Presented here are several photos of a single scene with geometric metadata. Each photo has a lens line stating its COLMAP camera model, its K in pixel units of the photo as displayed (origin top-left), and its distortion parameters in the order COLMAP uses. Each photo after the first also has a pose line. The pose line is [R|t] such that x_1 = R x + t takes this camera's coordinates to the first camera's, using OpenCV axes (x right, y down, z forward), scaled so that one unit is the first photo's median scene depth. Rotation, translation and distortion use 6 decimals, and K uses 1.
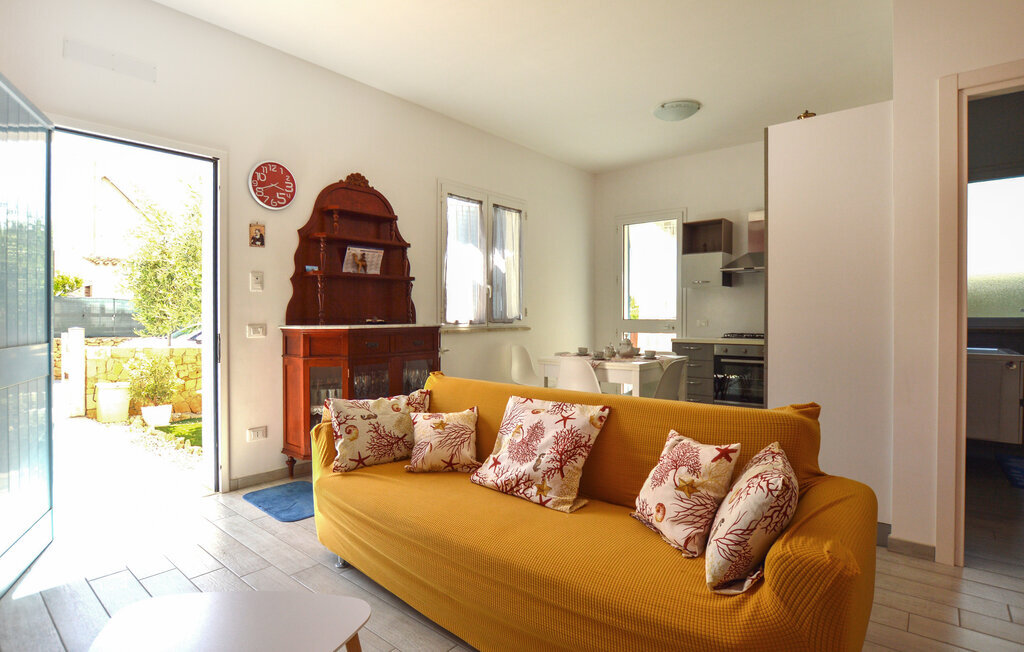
lens RADIAL K [[511.9, 0, 512.0], [0, 511.9, 326.0], [0, 0, 1]] dist [-0.000300, -0.000207]
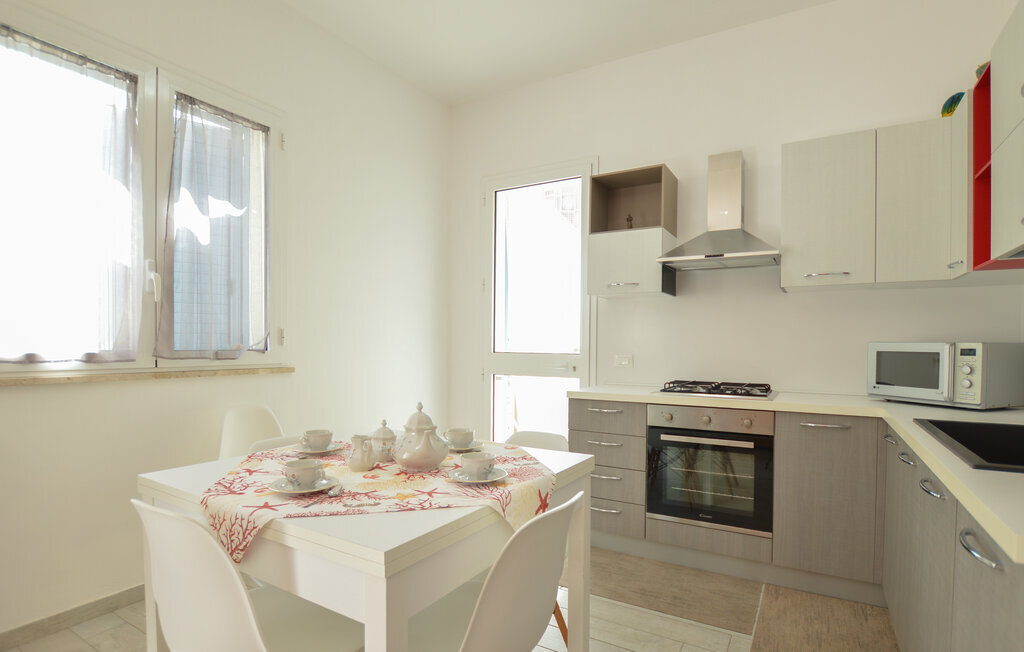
lens RADIAL K [[511.8, 0, 512.8], [0, 511.8, 349.4], [0, 0, 1]] dist [-0.023161, -0.001149]
pose [[0.987972, 0.009413, 0.154344, 0.177901], [-0.007596, 0.999895, -0.012354, -0.010780], [-0.154444, 0.011033, 0.987940, 0.501678]]
